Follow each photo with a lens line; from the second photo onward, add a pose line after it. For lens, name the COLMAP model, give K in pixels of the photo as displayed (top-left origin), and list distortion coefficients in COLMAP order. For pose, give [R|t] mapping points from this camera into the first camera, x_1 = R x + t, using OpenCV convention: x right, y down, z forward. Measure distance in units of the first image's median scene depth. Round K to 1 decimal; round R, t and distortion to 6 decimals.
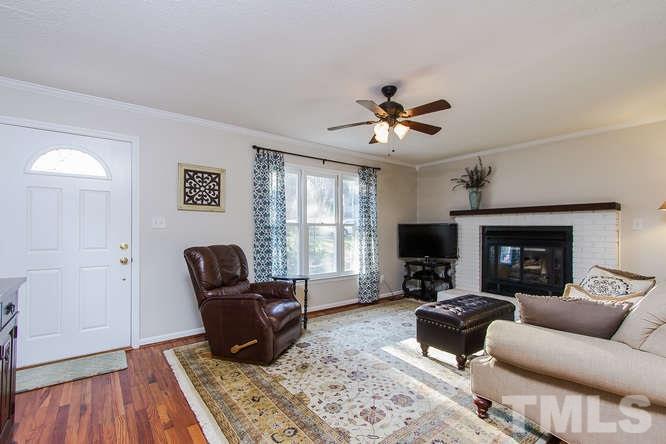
lens RADIAL K [[303.4, 0, 332.8], [0, 303.4, 228.2], [0, 0, 1]] dist [0.001251, 0.000043]
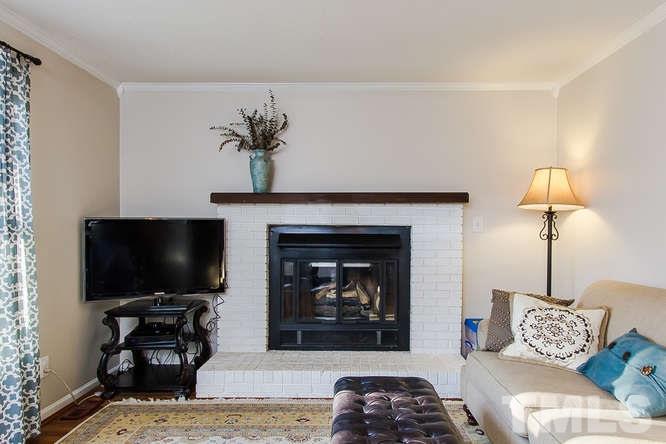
lens RADIAL K [[450.3, 0, 334.0], [0, 450.3, 230.6], [0, 0, 1]] dist [0.006111, 0.001590]
pose [[0.607831, -0.003184, 0.794060, -0.060713], [-0.004133, 0.999966, 0.007174, -0.002973], [-0.794056, -0.007642, 0.607797, 0.432949]]
